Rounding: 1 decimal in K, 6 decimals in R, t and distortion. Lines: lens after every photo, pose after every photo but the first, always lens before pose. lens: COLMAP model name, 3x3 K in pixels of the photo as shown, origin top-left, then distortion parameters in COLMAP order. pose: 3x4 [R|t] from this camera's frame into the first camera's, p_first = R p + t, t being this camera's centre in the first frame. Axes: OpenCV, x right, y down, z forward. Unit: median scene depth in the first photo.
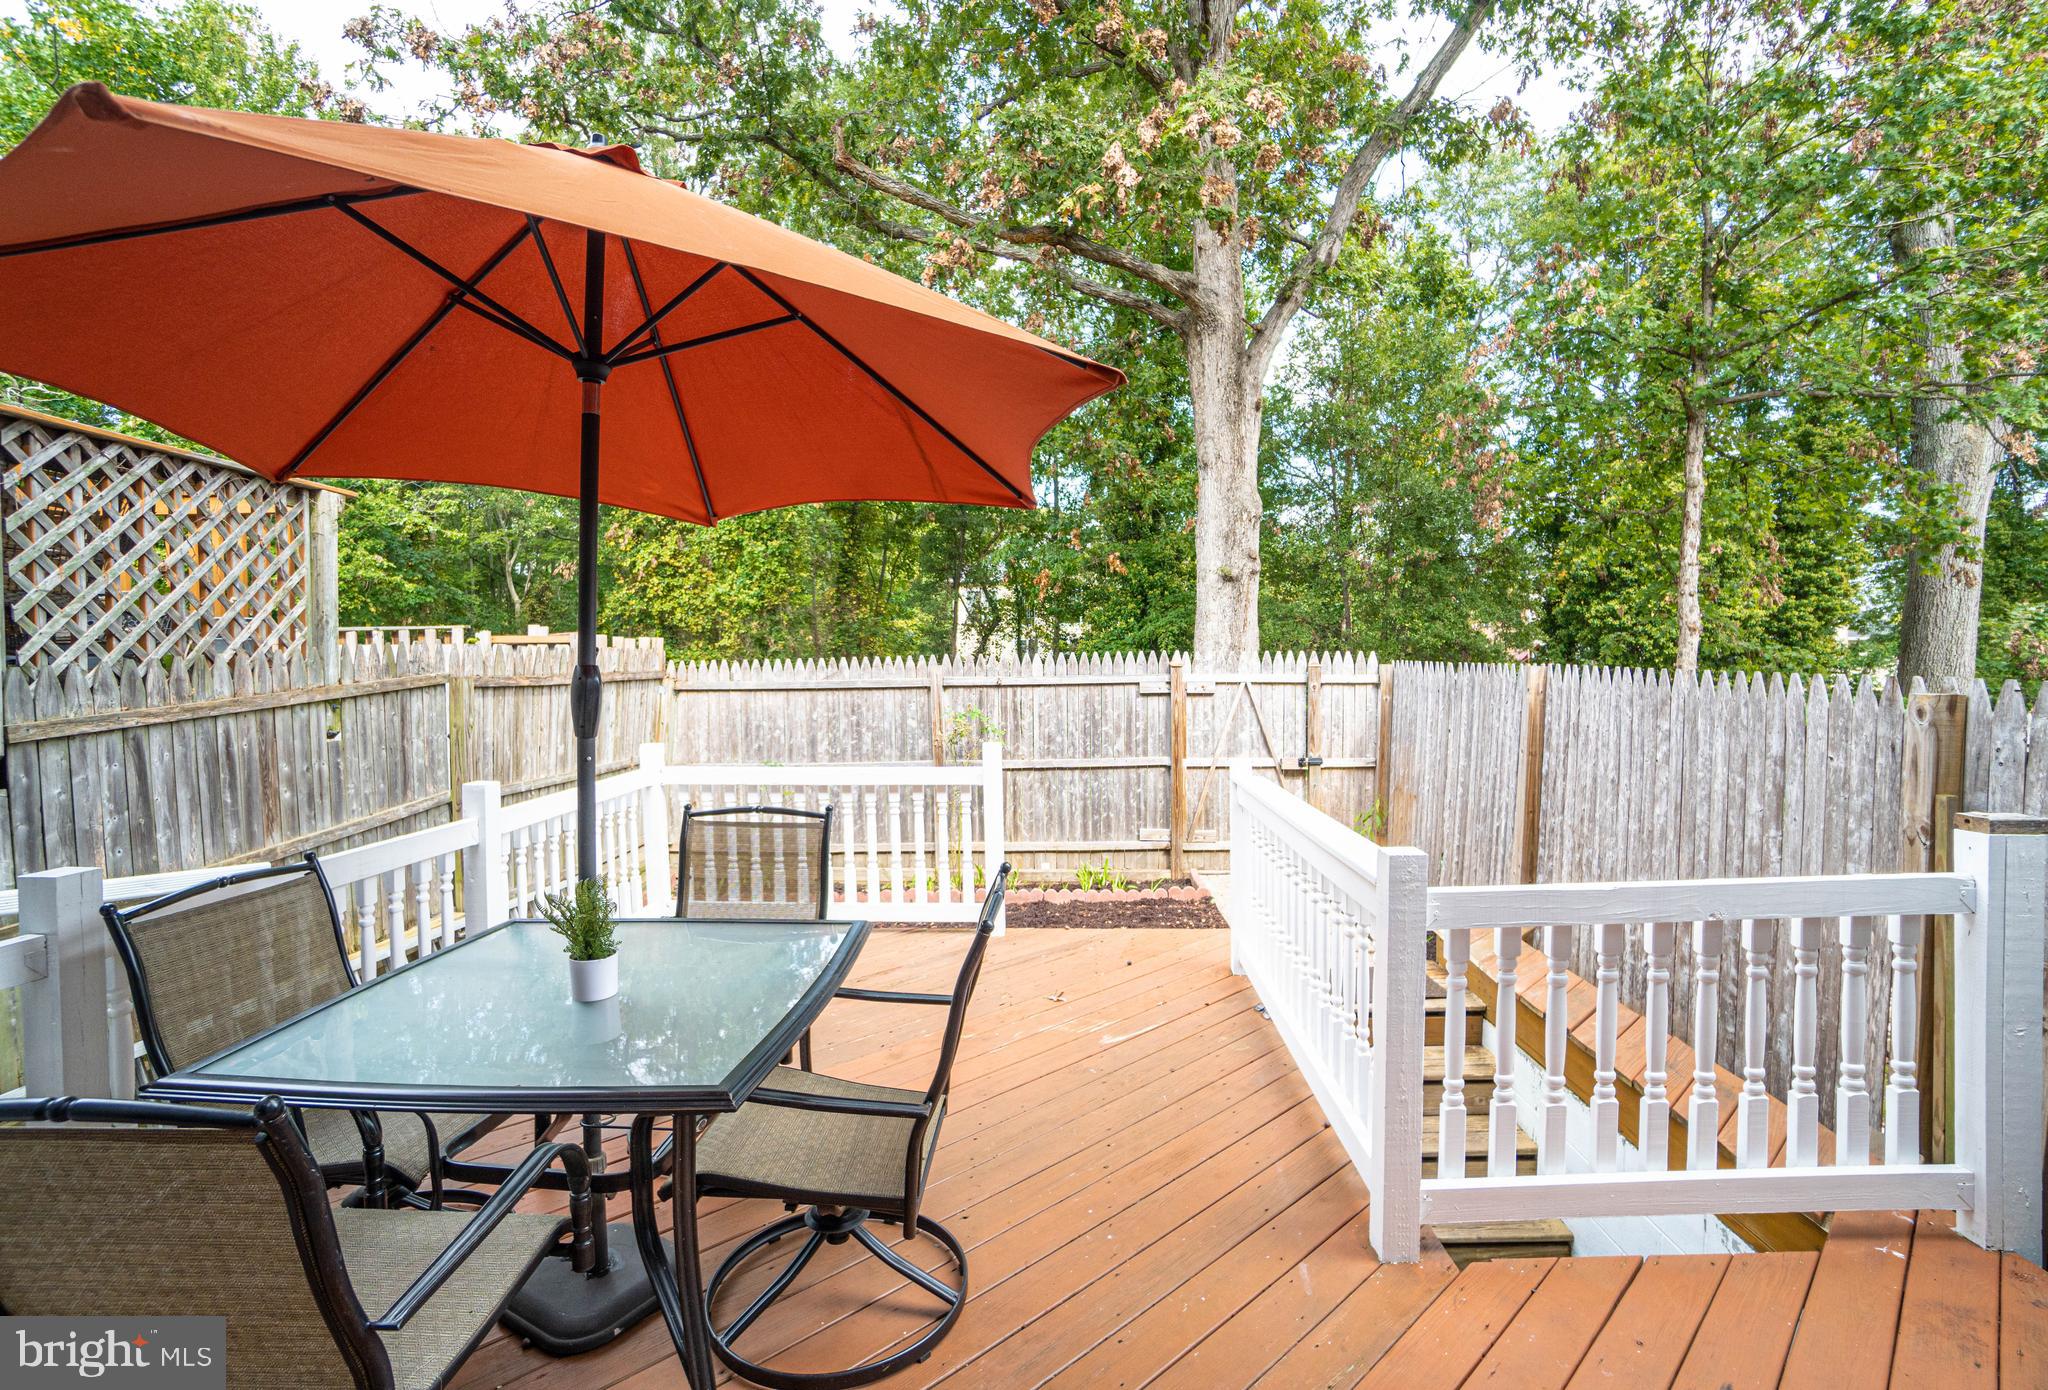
lens RADIAL K [[915.5, 0, 1034.7], [0, 915.5, 692.0], [0, 0, 1]] dist [-0.063343, 0.023421]
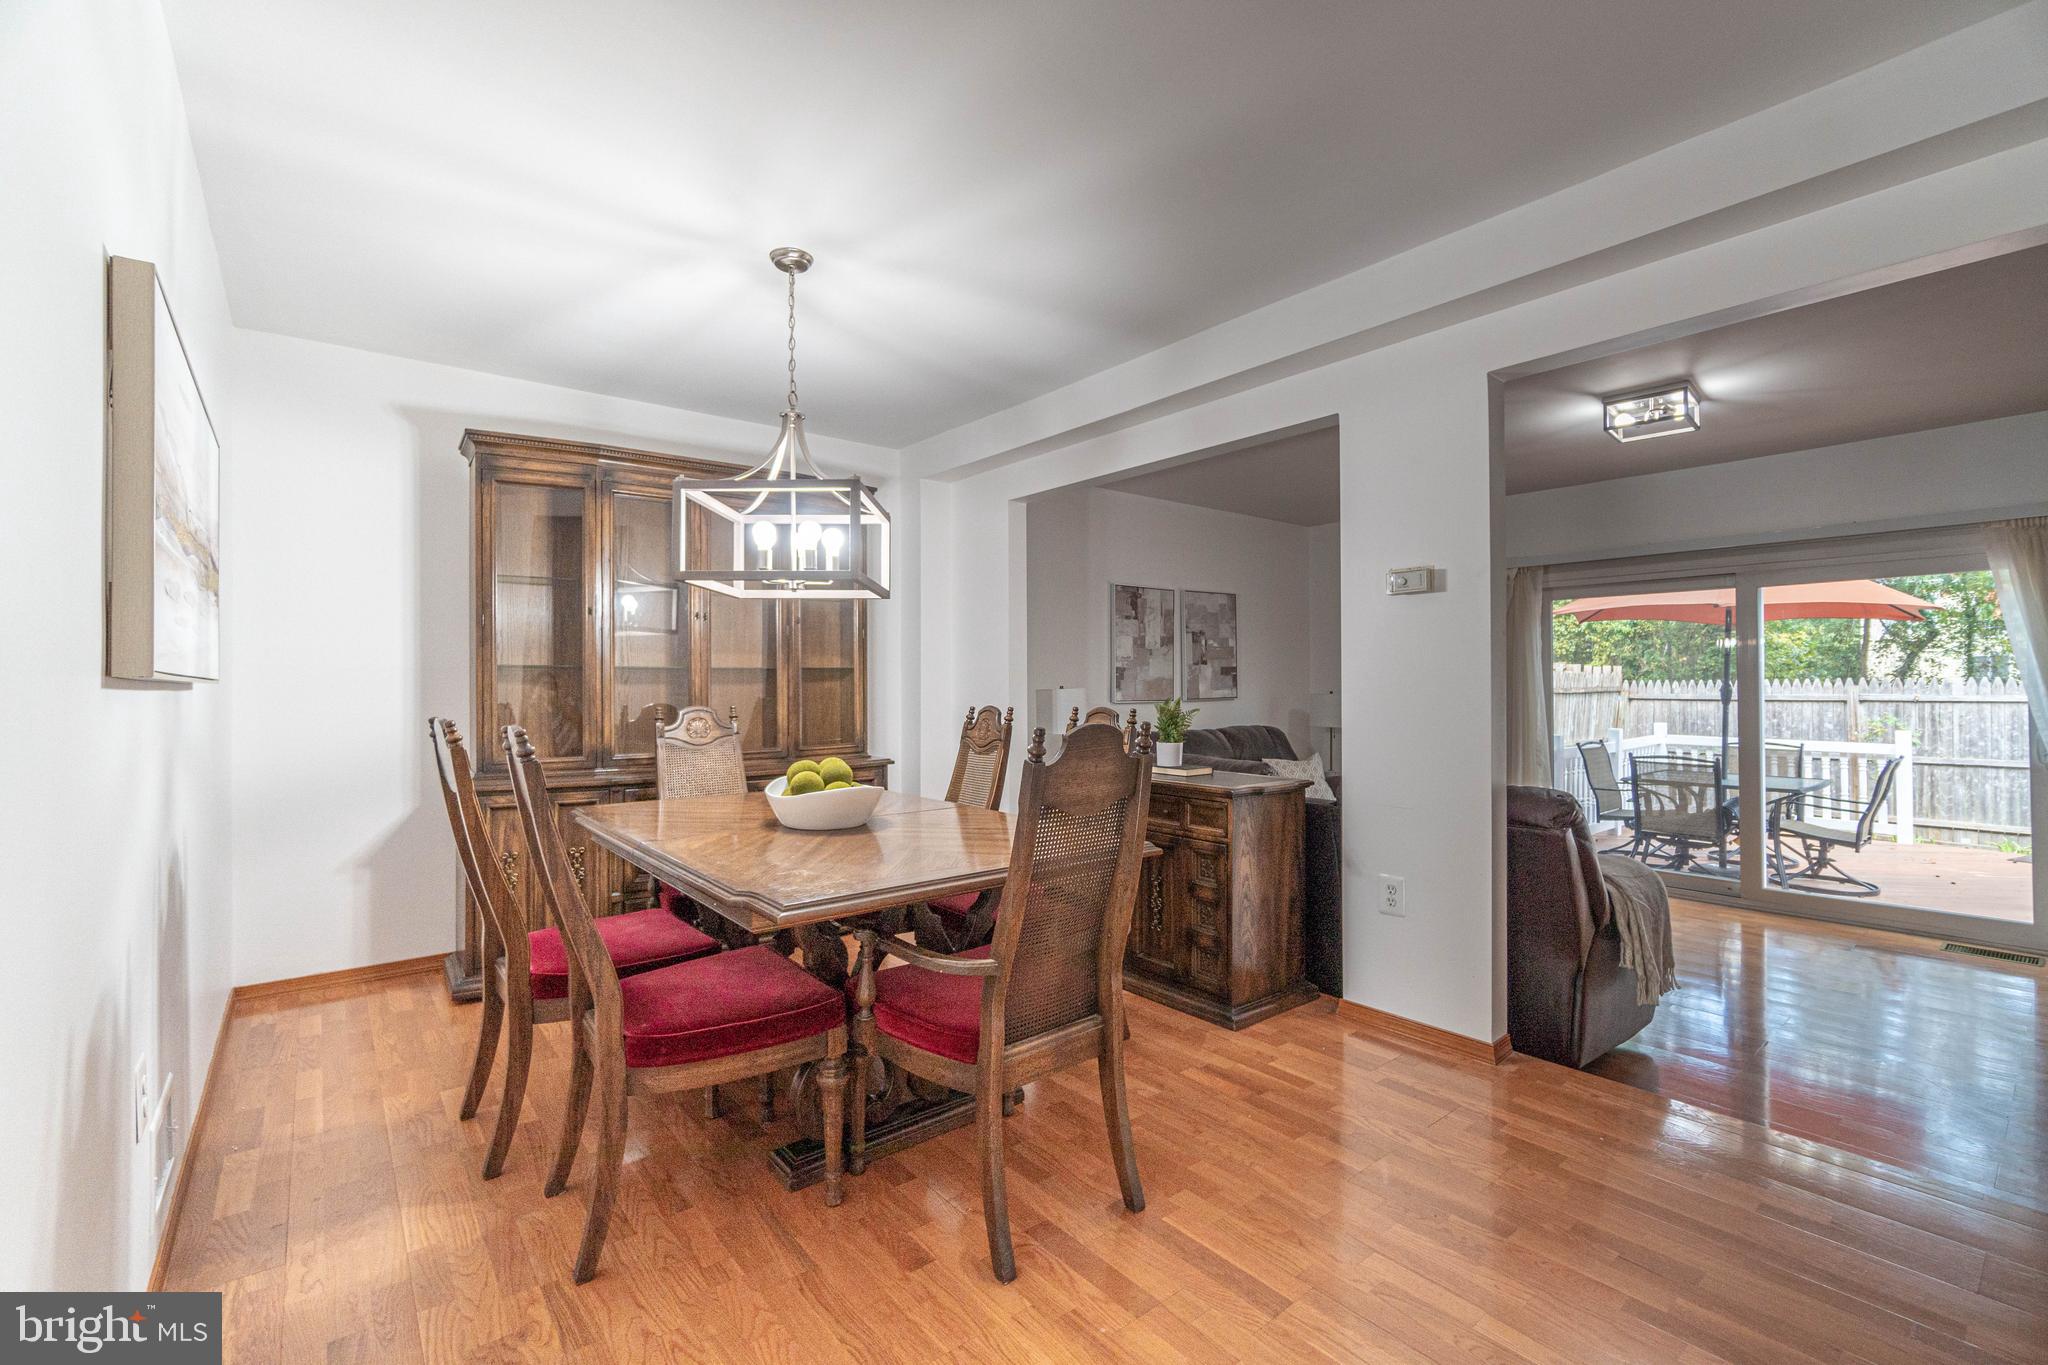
lens RADIAL K [[874.7, 0, 1018.1], [0, 874.7, 680.0], [0, 0, 1]] dist [-0.003421, 0.000485]
pose [[0.656324, 0.009011, -0.754425, 0.071683], [-0.032596, 0.999334, -0.016421, 0.030967], [0.753775, 0.035368, 0.656180, -0.985412]]
